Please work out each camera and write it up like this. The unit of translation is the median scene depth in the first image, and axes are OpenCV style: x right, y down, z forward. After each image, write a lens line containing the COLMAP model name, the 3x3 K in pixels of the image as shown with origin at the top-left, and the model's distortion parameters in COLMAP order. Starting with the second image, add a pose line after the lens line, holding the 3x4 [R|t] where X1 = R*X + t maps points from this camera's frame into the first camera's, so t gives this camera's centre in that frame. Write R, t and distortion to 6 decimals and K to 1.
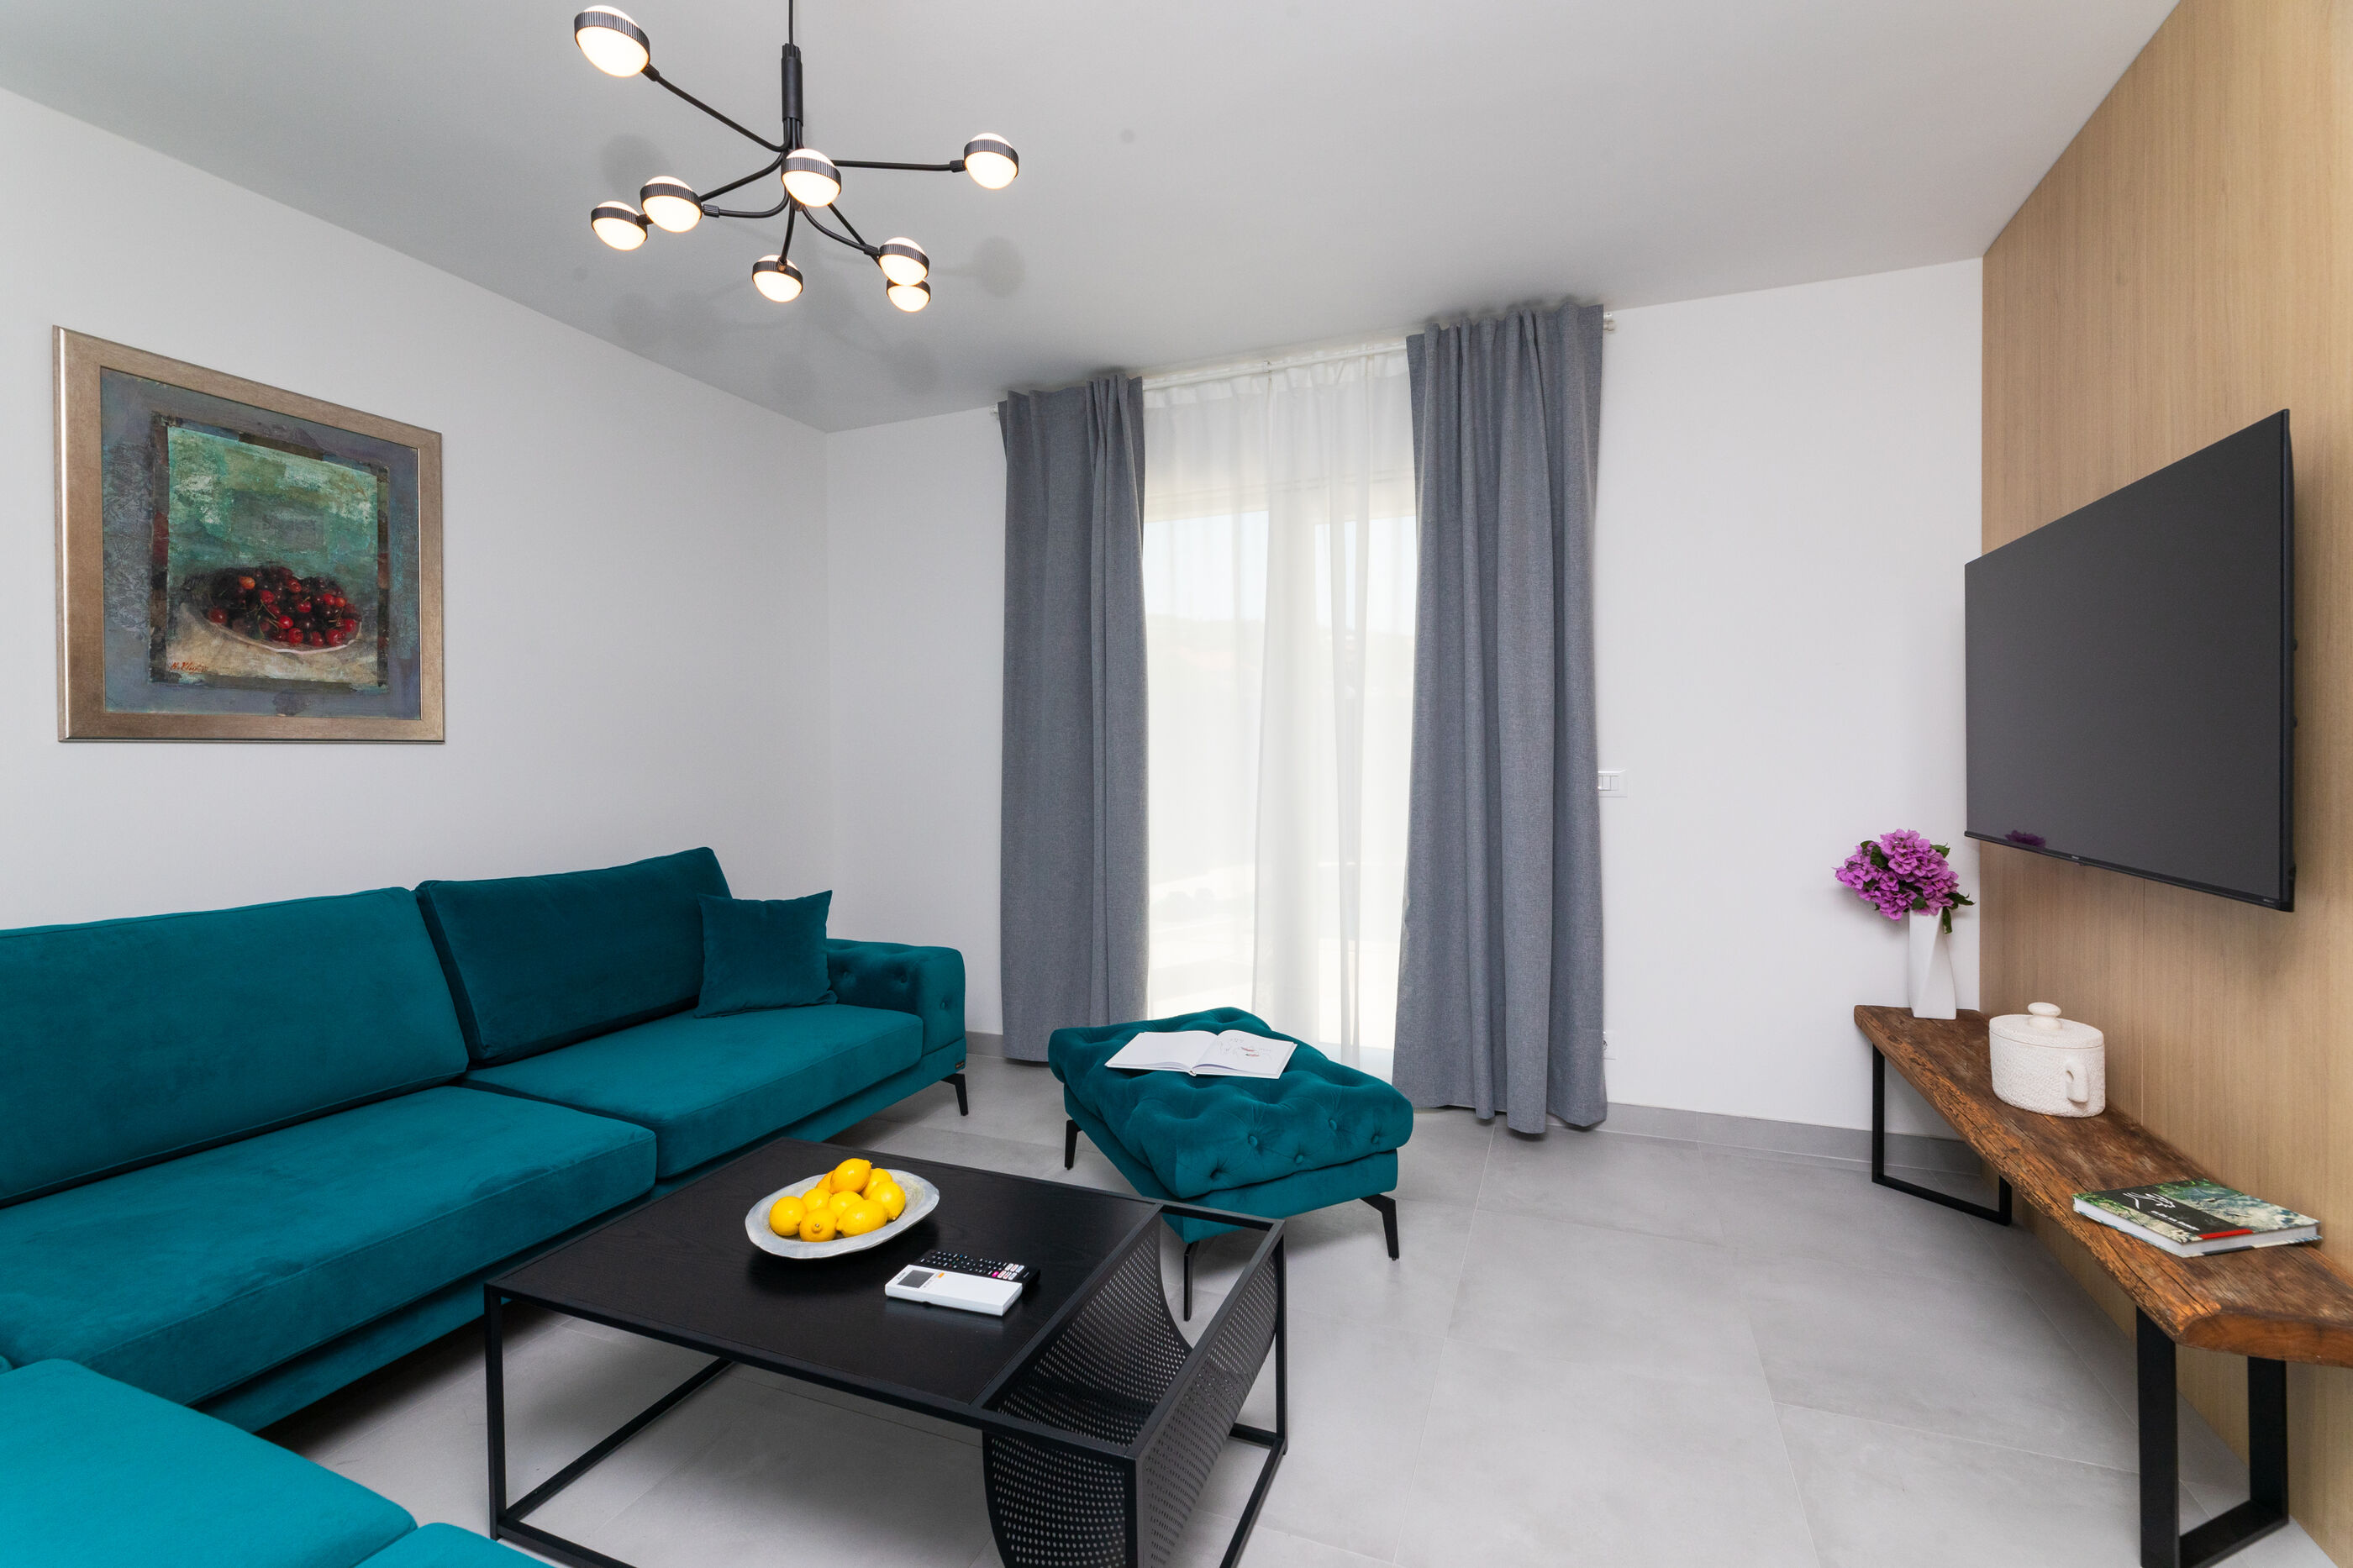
lens RADIAL K [[975.3, 0, 1234.7], [0, 975.3, 762.8], [0, 0, 1]] dist [-0.000595, -0.000183]
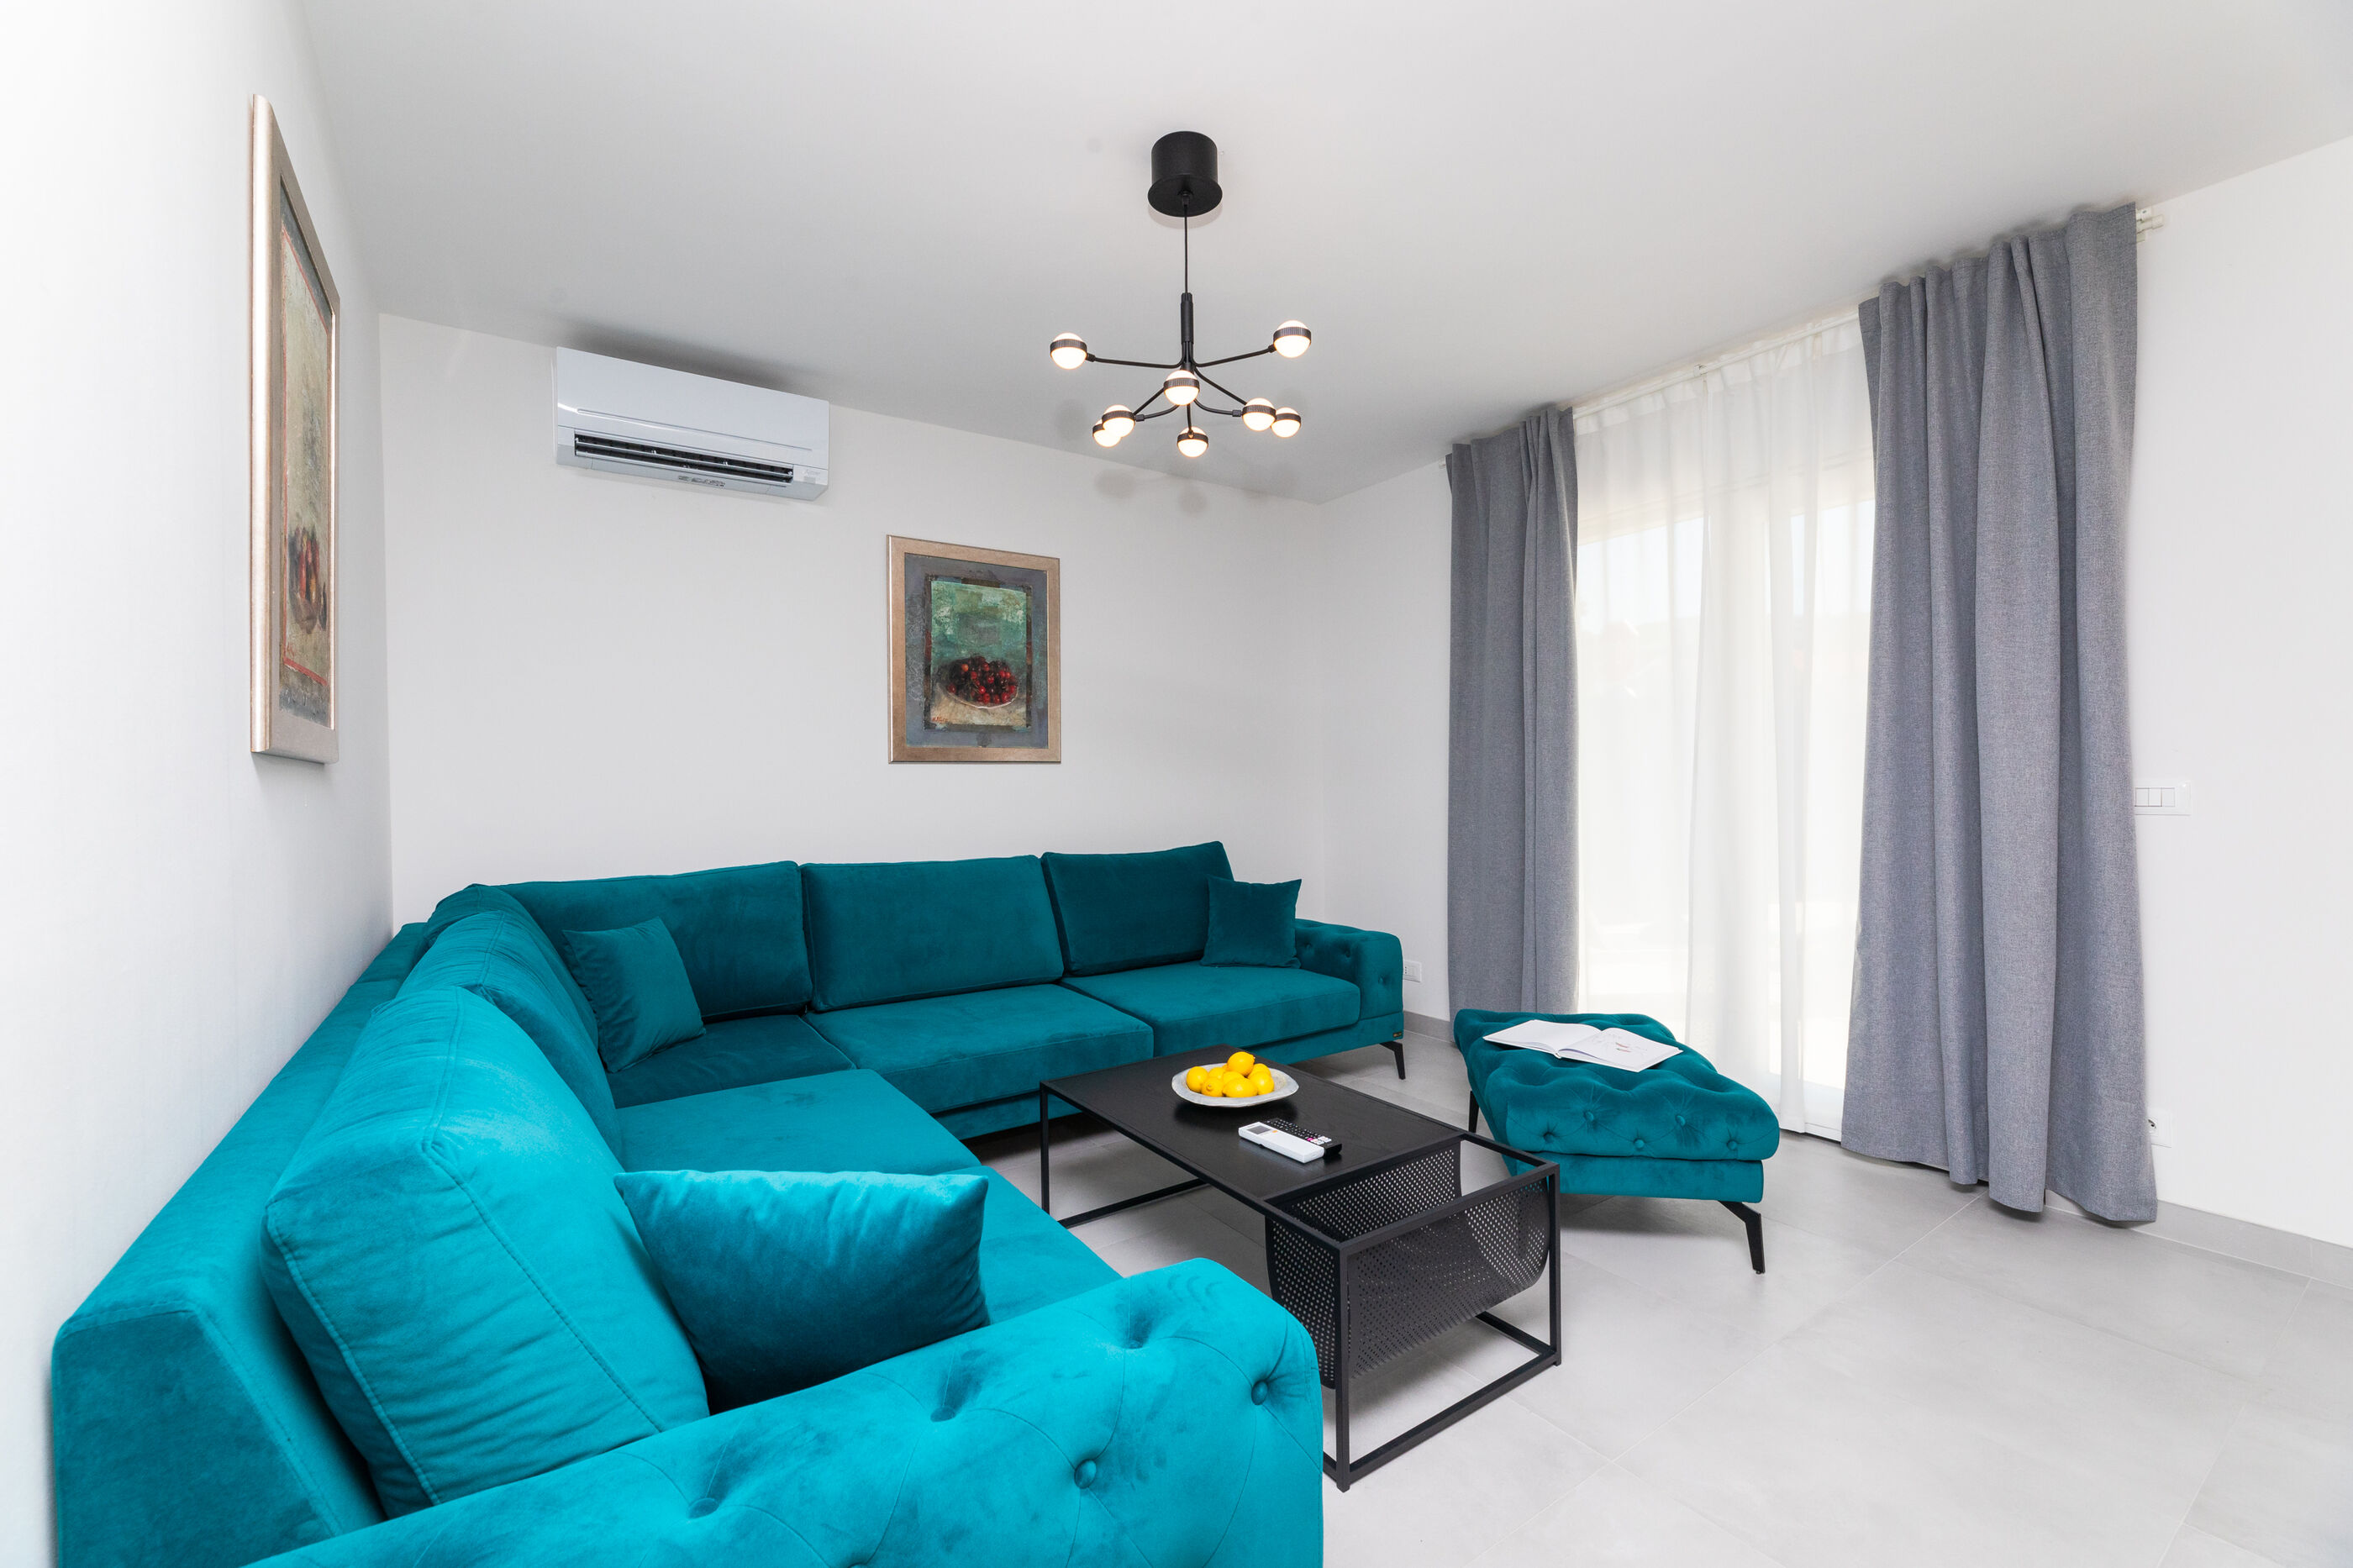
lens RADIAL K [[980.5, 0, 1176.5], [0, 980.5, 784.9], [0, 0, 1]] dist [0.000002, 0.000063]
pose [[0.811247, 0.000750, -0.584704, 0.231933], [-0.001850, 0.999997, -0.001284, 0.015219], [0.584701, 0.002123, 0.811246, -0.131686]]
